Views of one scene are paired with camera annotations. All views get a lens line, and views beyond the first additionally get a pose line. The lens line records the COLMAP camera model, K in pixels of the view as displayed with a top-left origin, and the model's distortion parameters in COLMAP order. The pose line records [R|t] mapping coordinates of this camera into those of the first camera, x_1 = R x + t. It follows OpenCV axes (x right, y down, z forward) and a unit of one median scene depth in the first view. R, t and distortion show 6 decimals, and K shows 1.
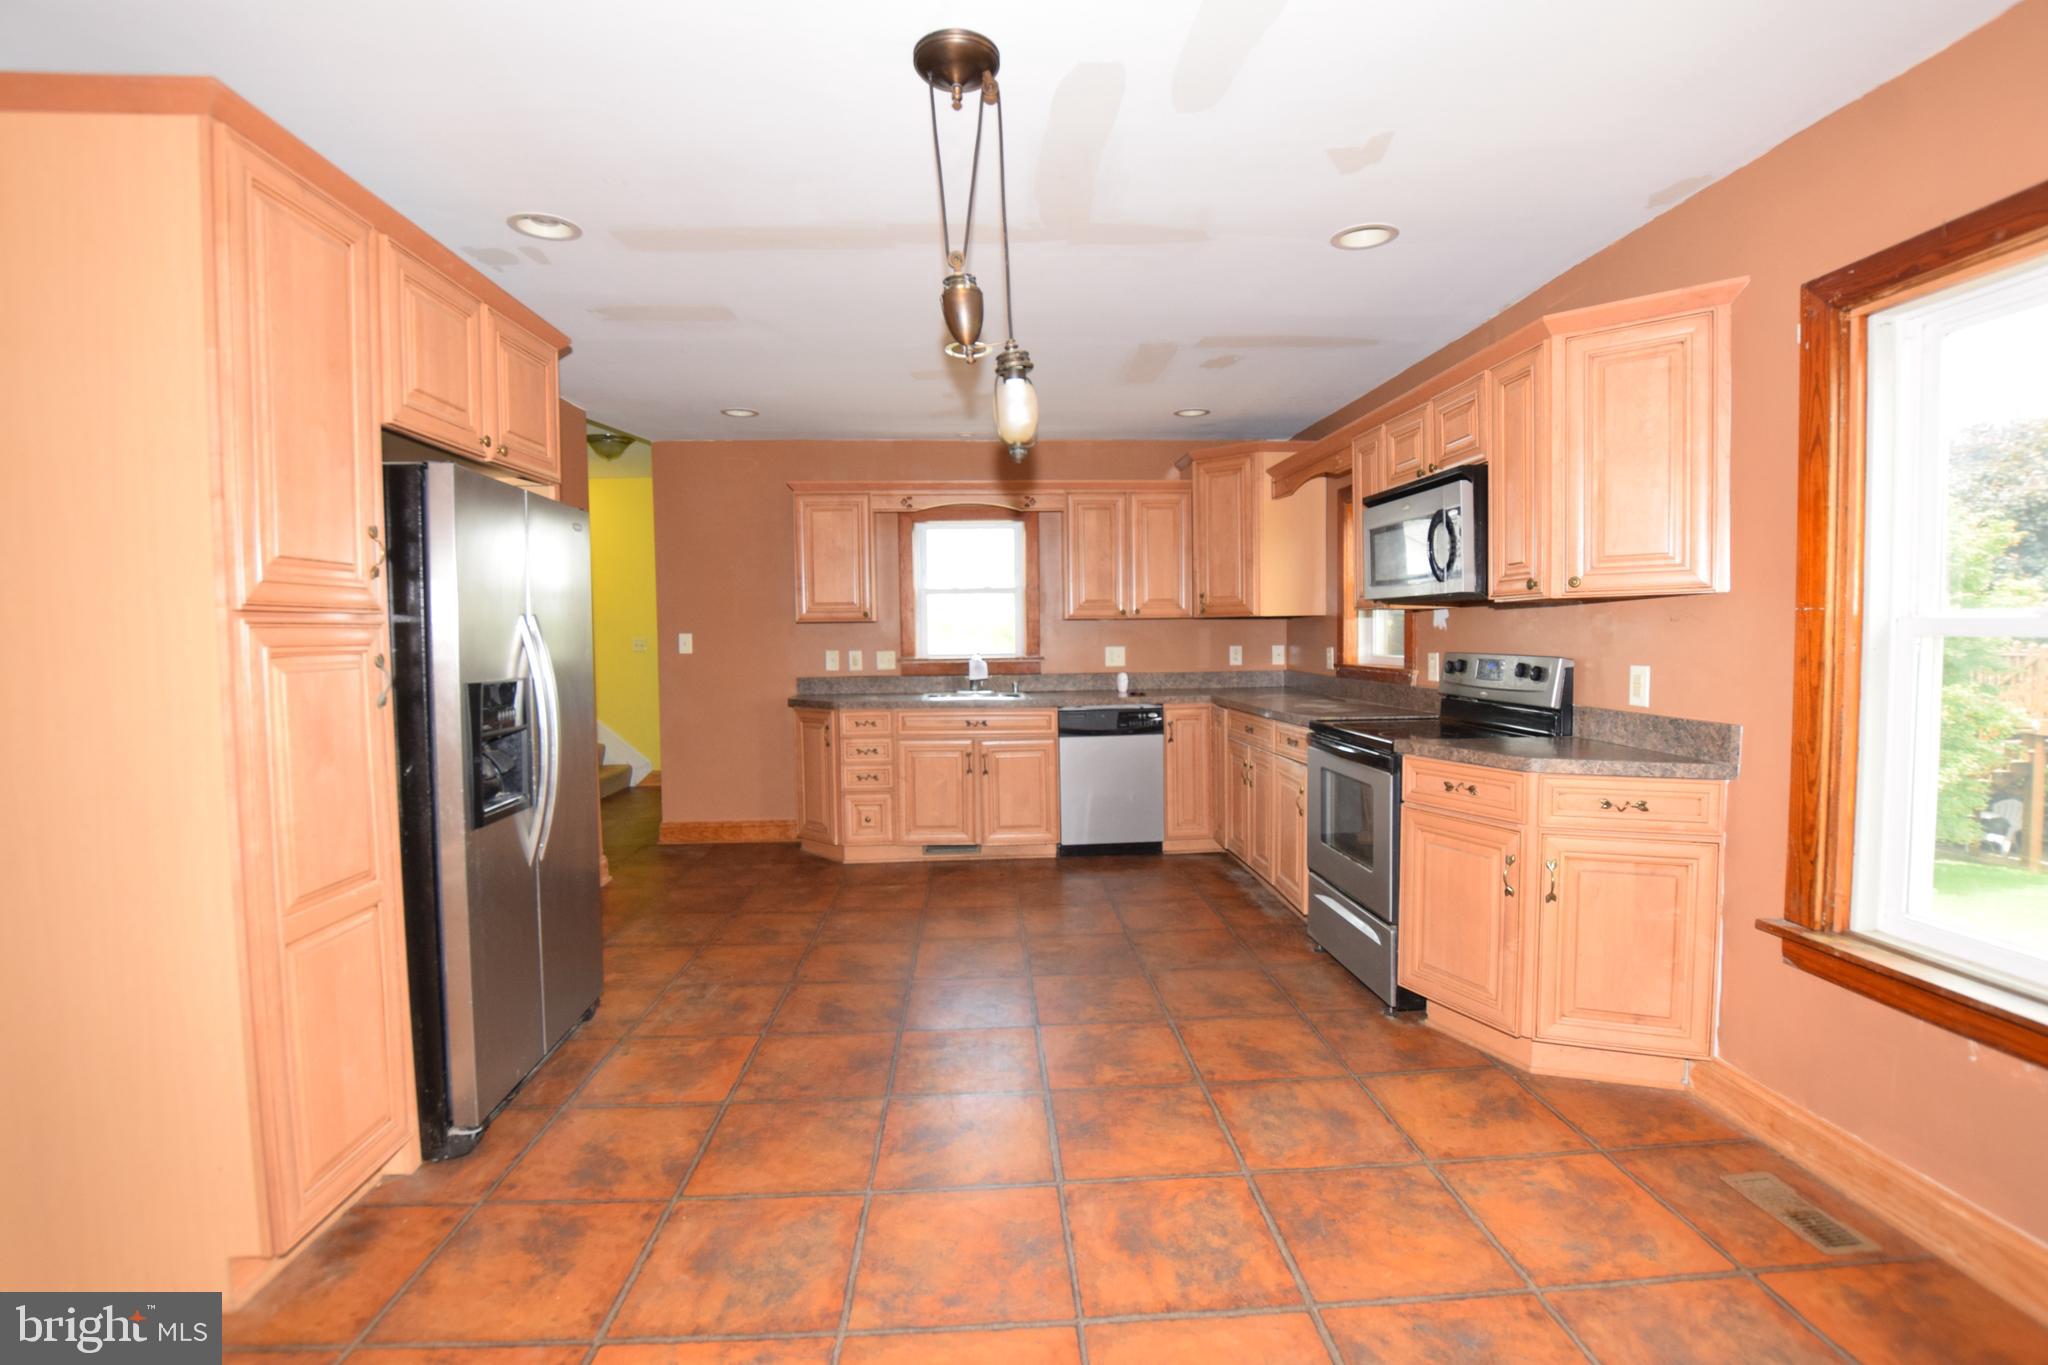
lens RADIAL K [[894.4, 0, 1030.1], [0, 894.4, 673.5], [0, 0, 1]] dist [-0.029850, 0.001146]
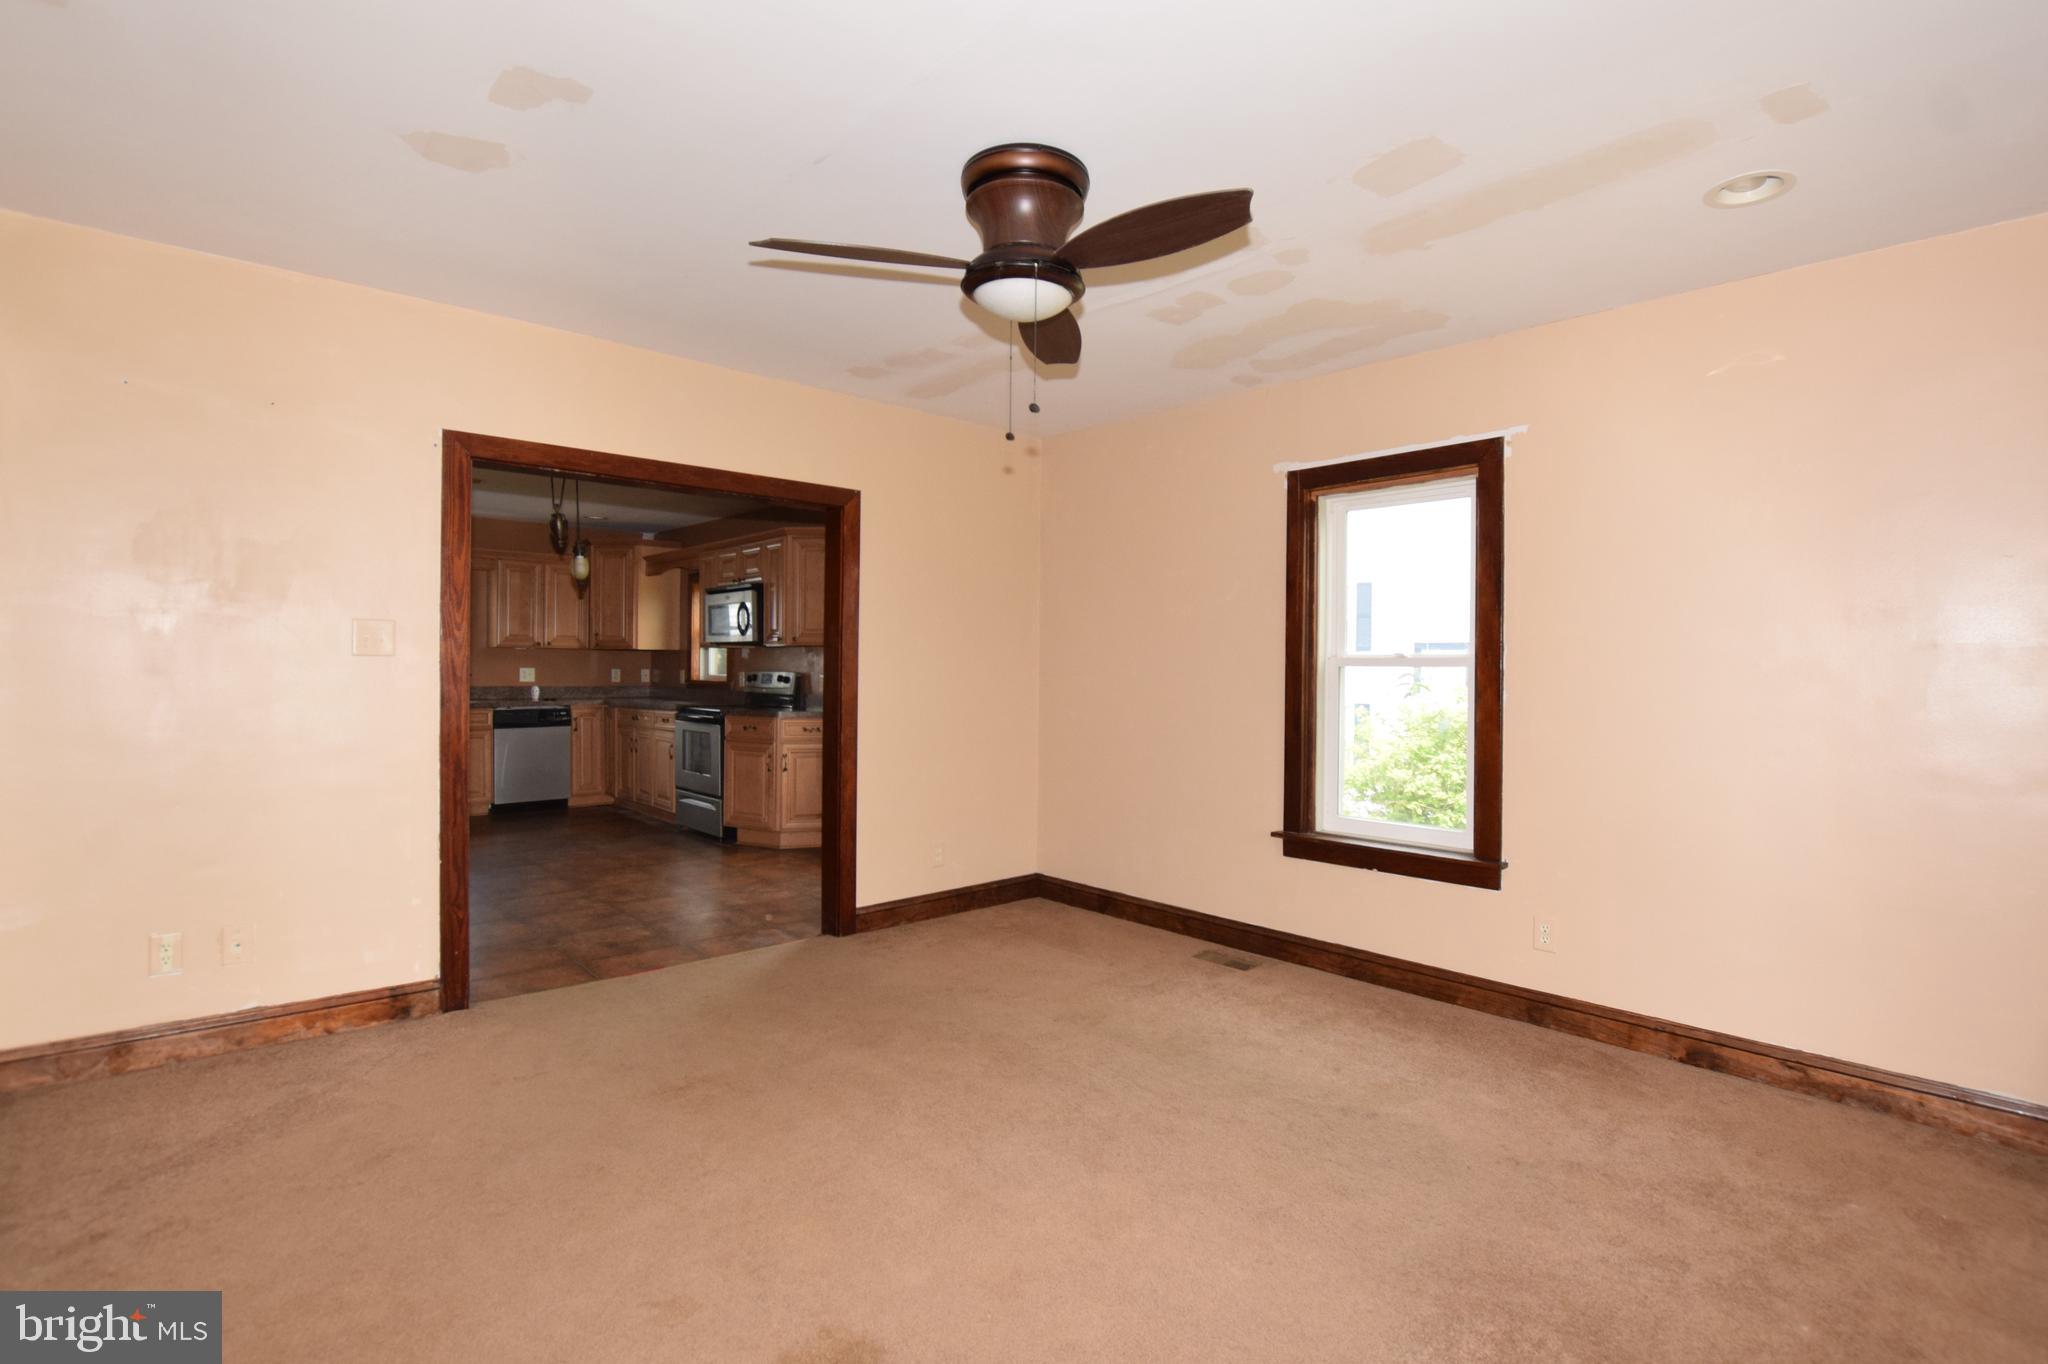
lens RADIAL K [[894.4, 0, 1024.4], [0, 894.4, 675.3], [0, 0, 1]] dist [-0.029850, 0.001146]
pose [[0.752782, 0.013180, 0.658138, -0.265344], [0.011217, 0.999398, -0.032844, 0.041604], [-0.658174, 0.032107, 0.752181, -0.639253]]
